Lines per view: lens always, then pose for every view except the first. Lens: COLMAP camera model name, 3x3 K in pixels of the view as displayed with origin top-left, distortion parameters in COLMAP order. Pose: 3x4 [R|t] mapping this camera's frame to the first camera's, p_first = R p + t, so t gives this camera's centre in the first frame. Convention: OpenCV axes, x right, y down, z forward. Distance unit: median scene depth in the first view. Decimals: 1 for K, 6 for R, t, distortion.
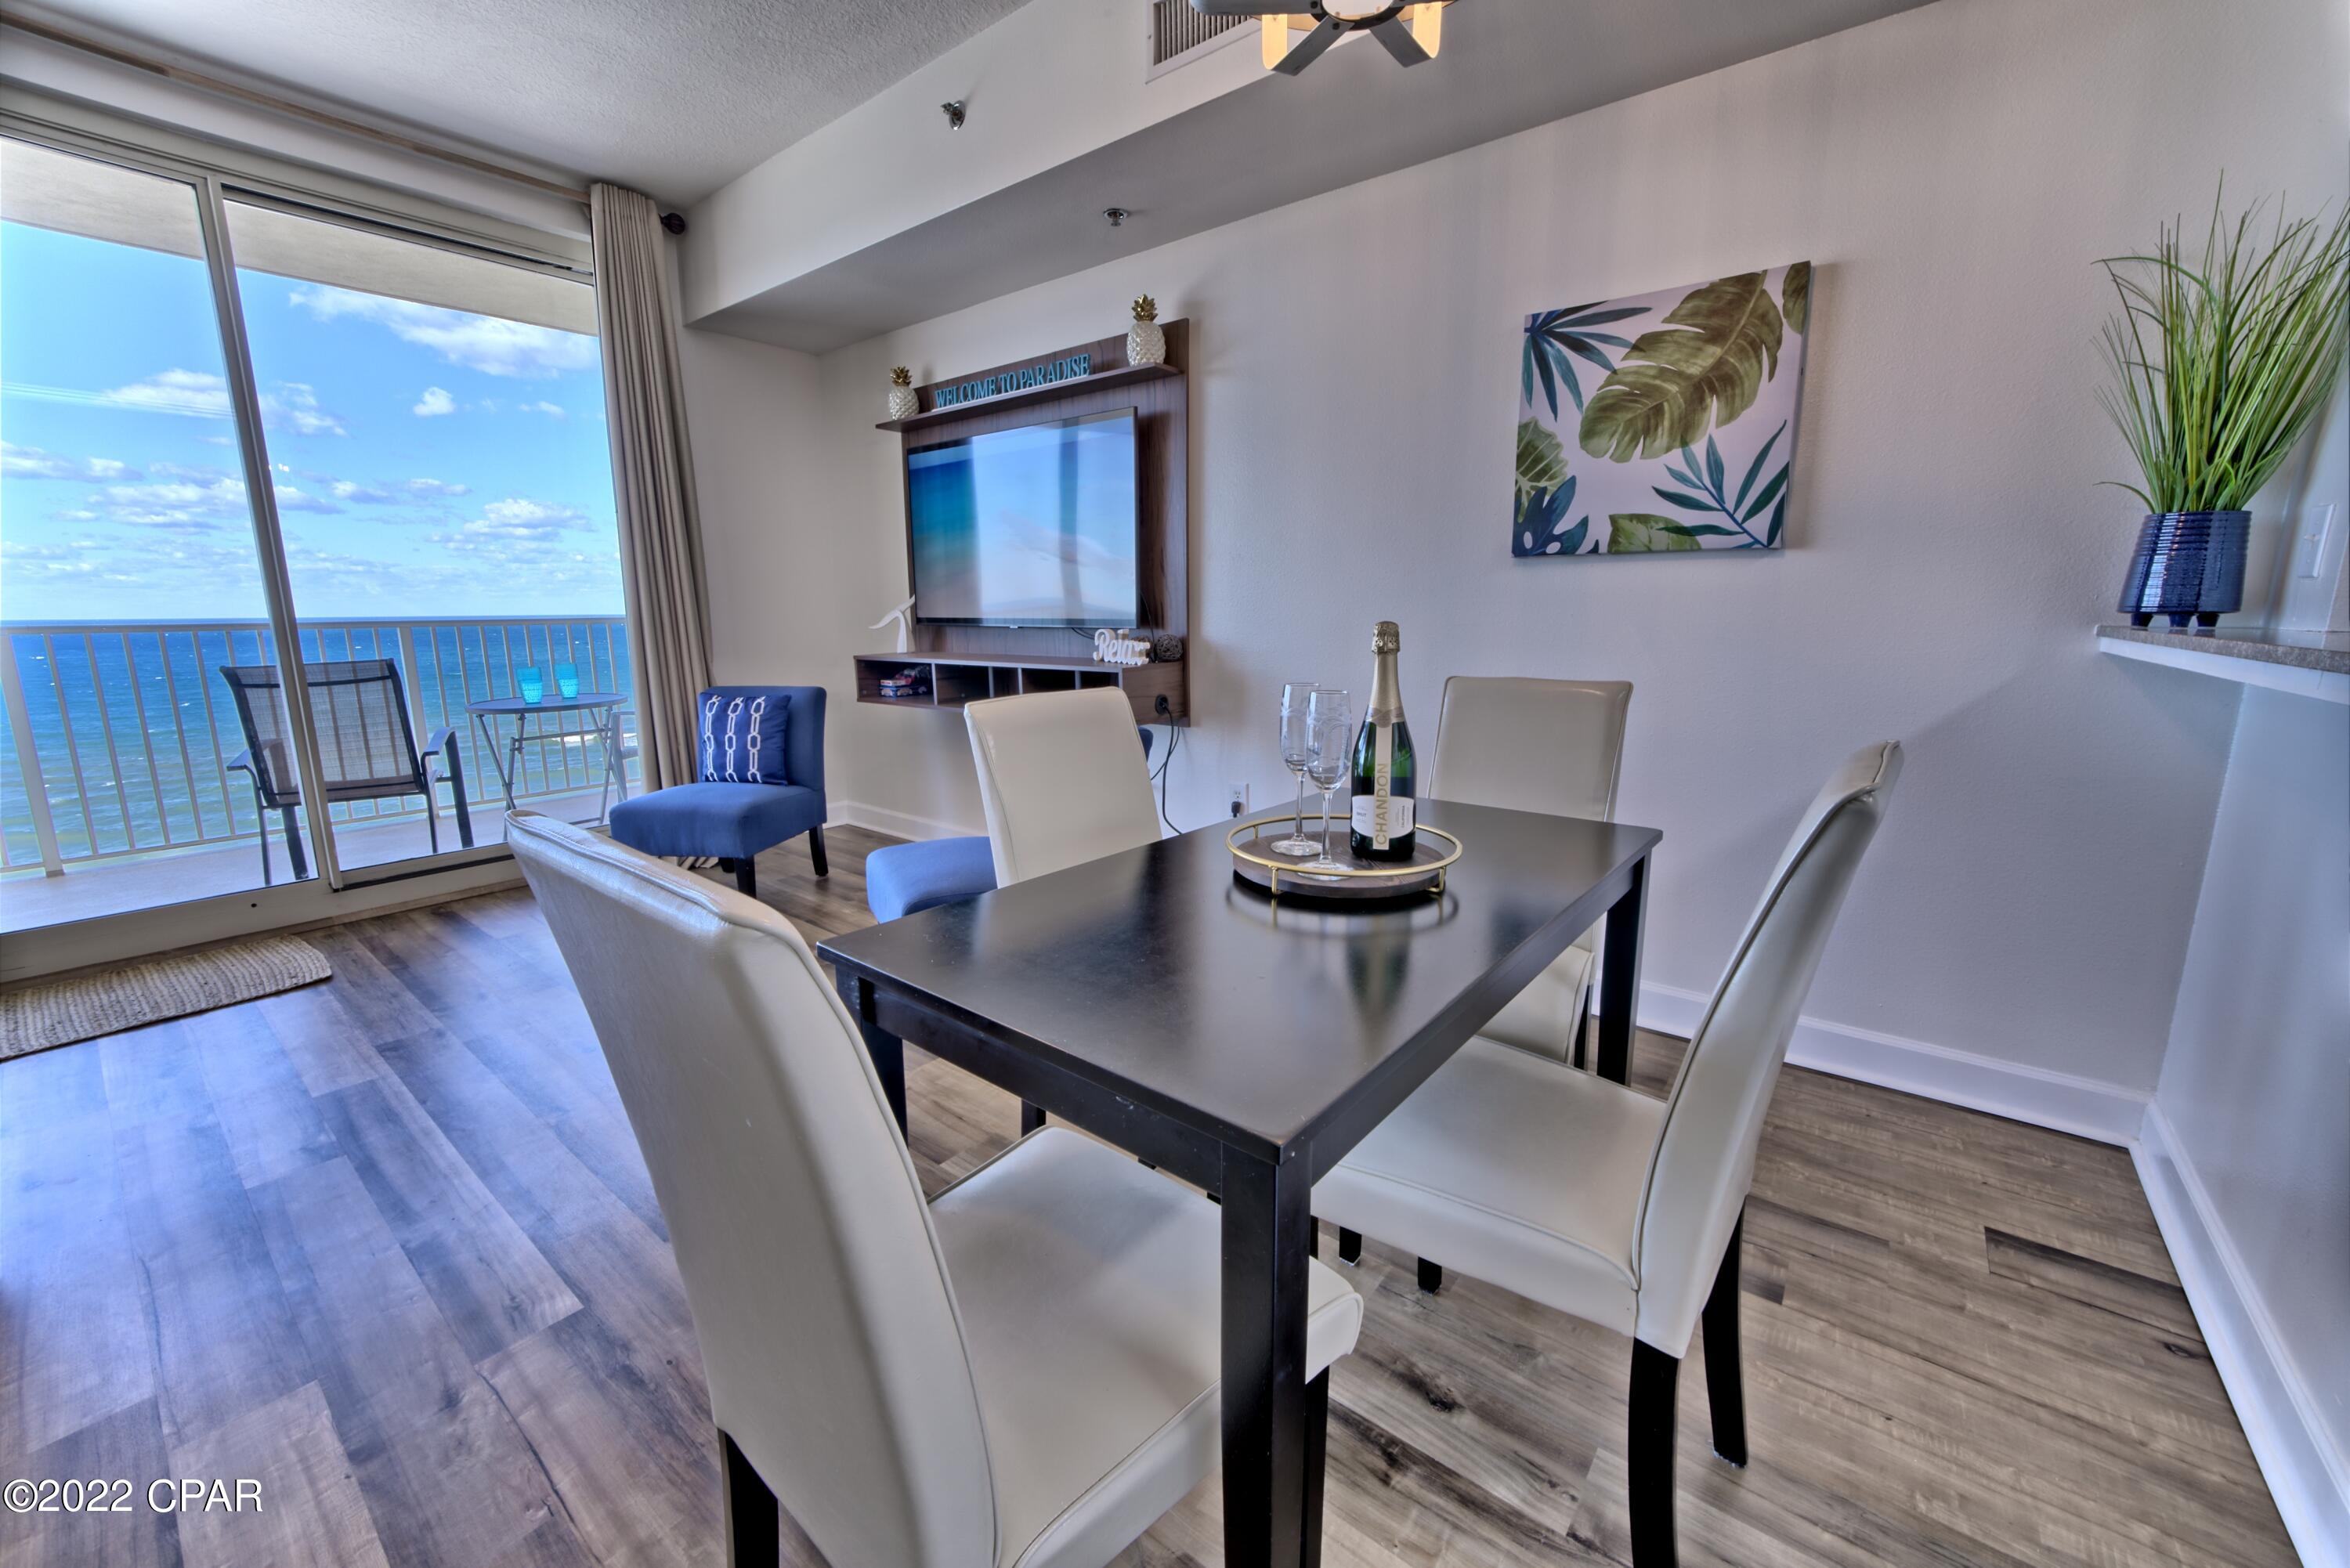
lens RADIAL K [[909.6, 0, 1174.7], [0, 909.6, 777.5], [0, 0, 1]] dist [-0.010076, 0.002895]
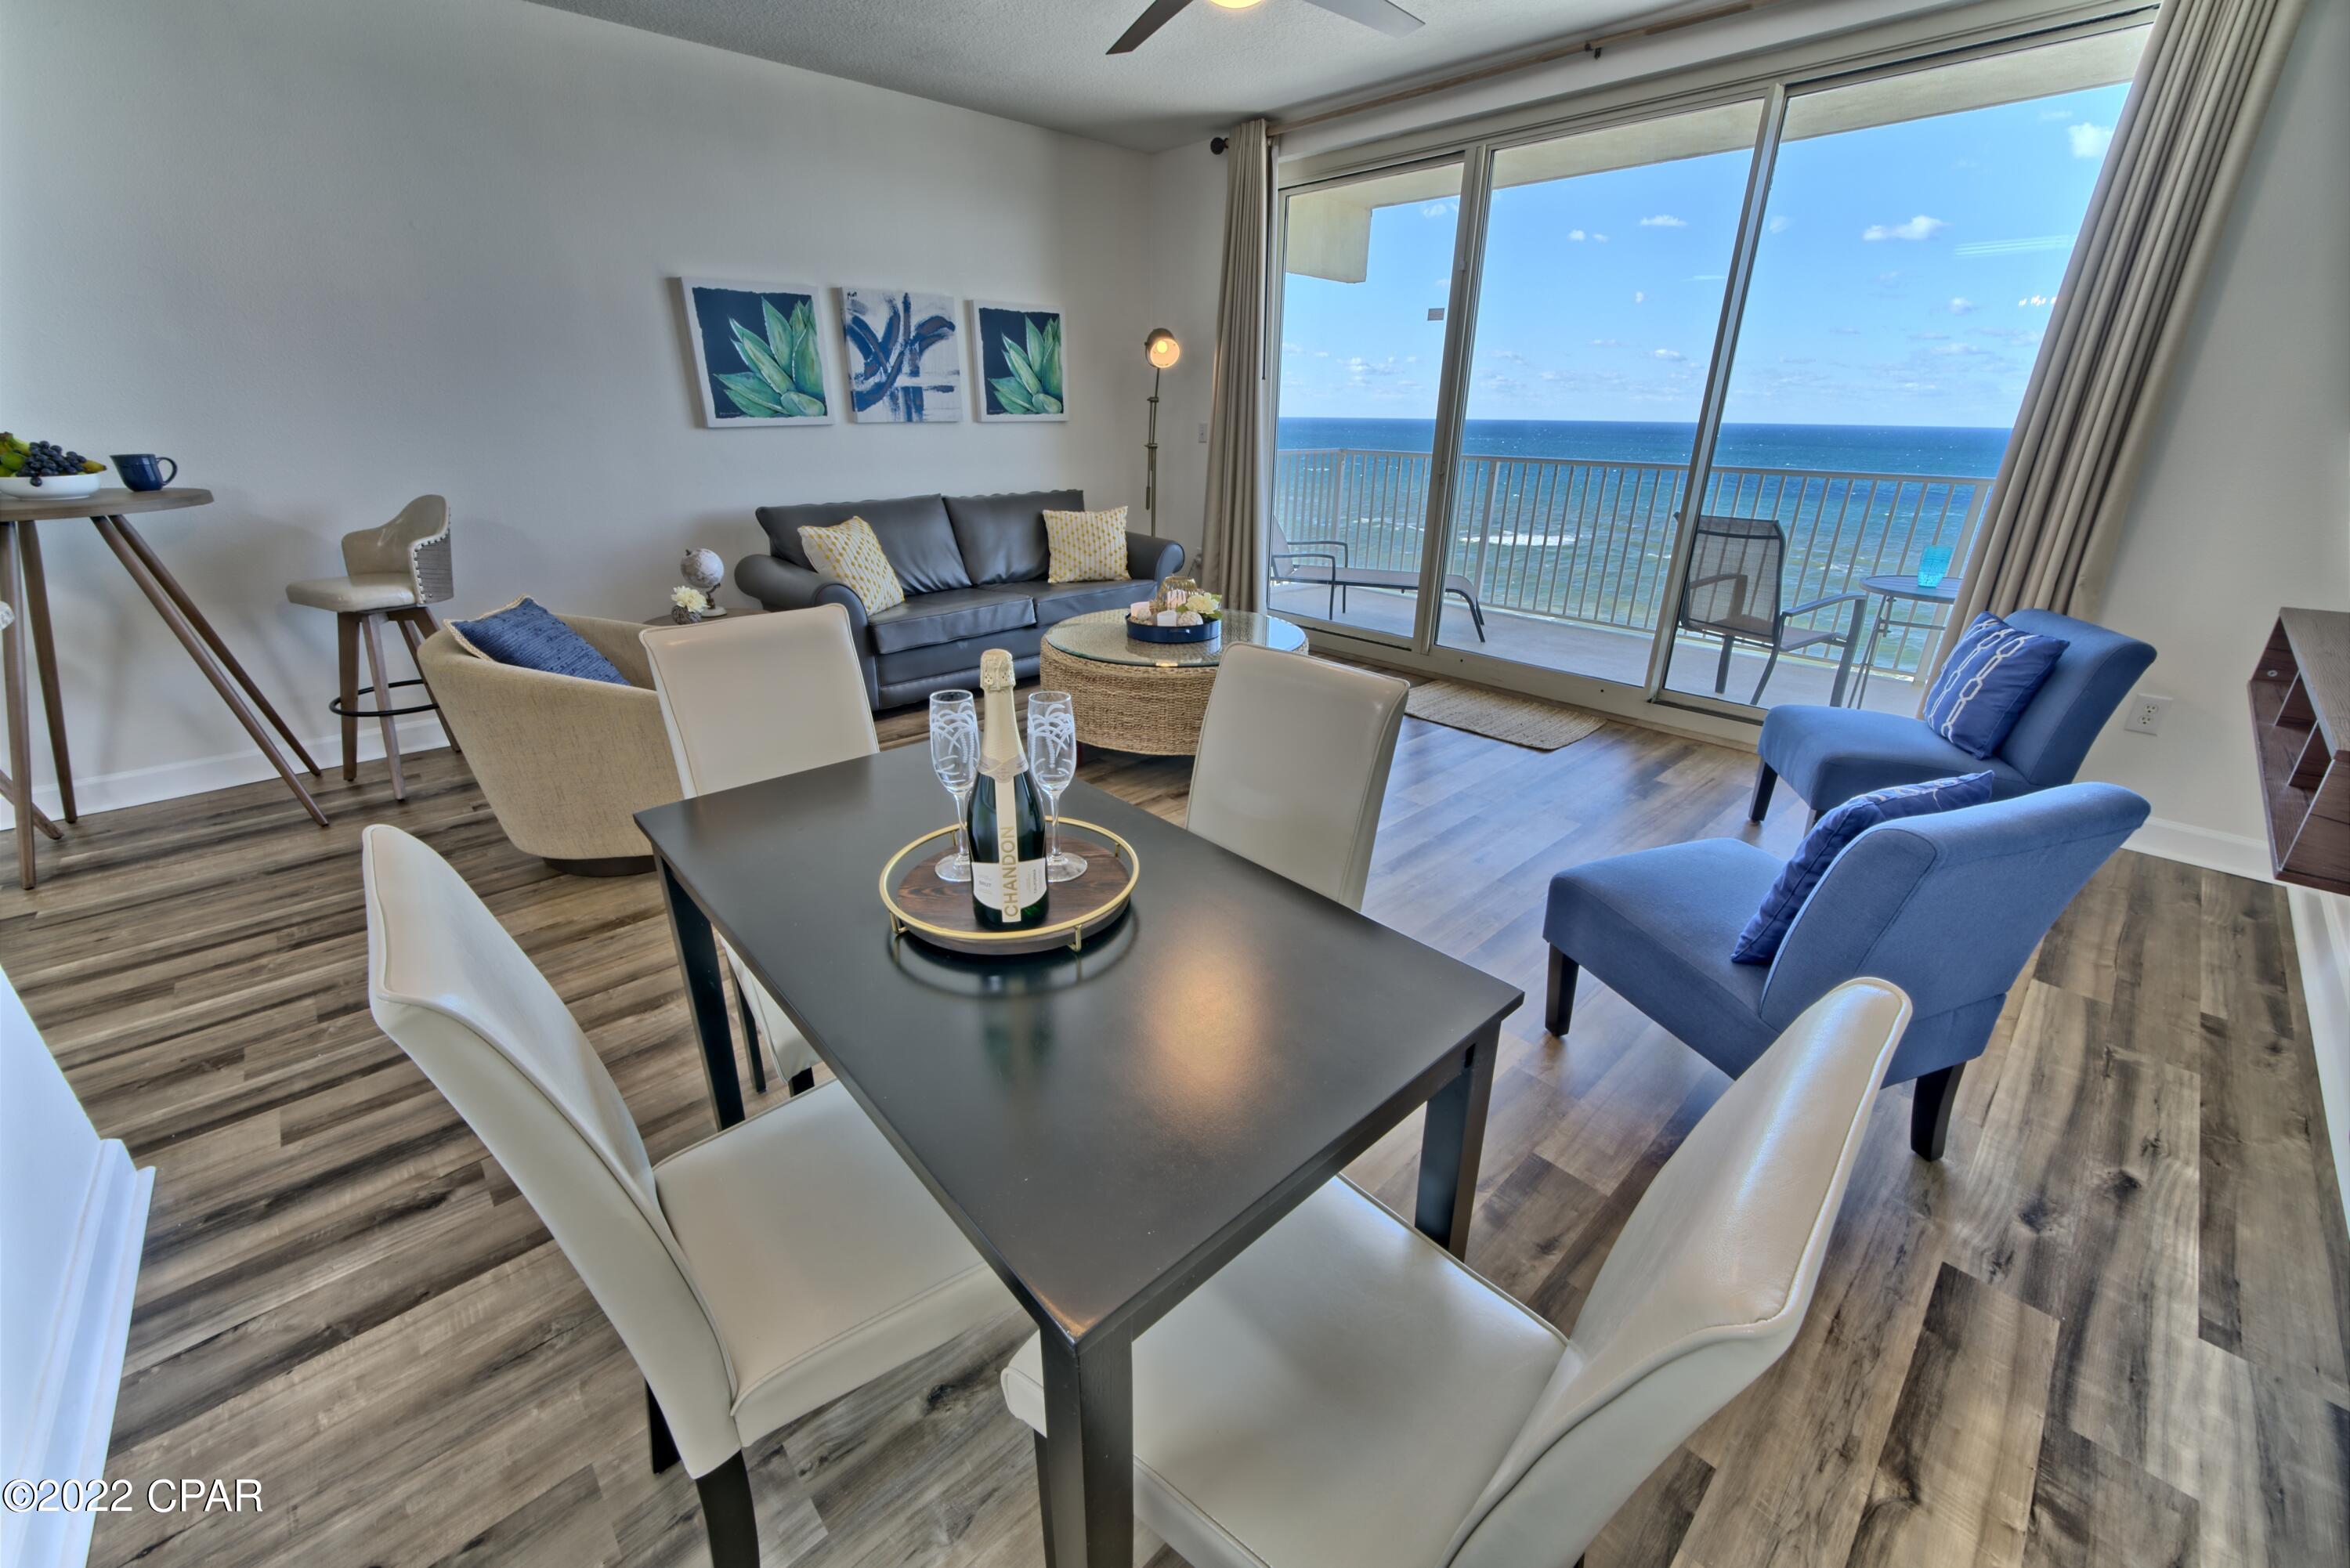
lens RADIAL K [[909.6, 0, 1175.1], [0, 909.6, 774.5], [0, 0, 1]] dist [-0.010076, 0.002895]
pose [[-0.144803, 0.370938, -0.917299, 0.380954], [-0.191190, 0.899109, 0.393763, -0.160759], [0.970813, 0.232397, -0.059274, 0.471316]]
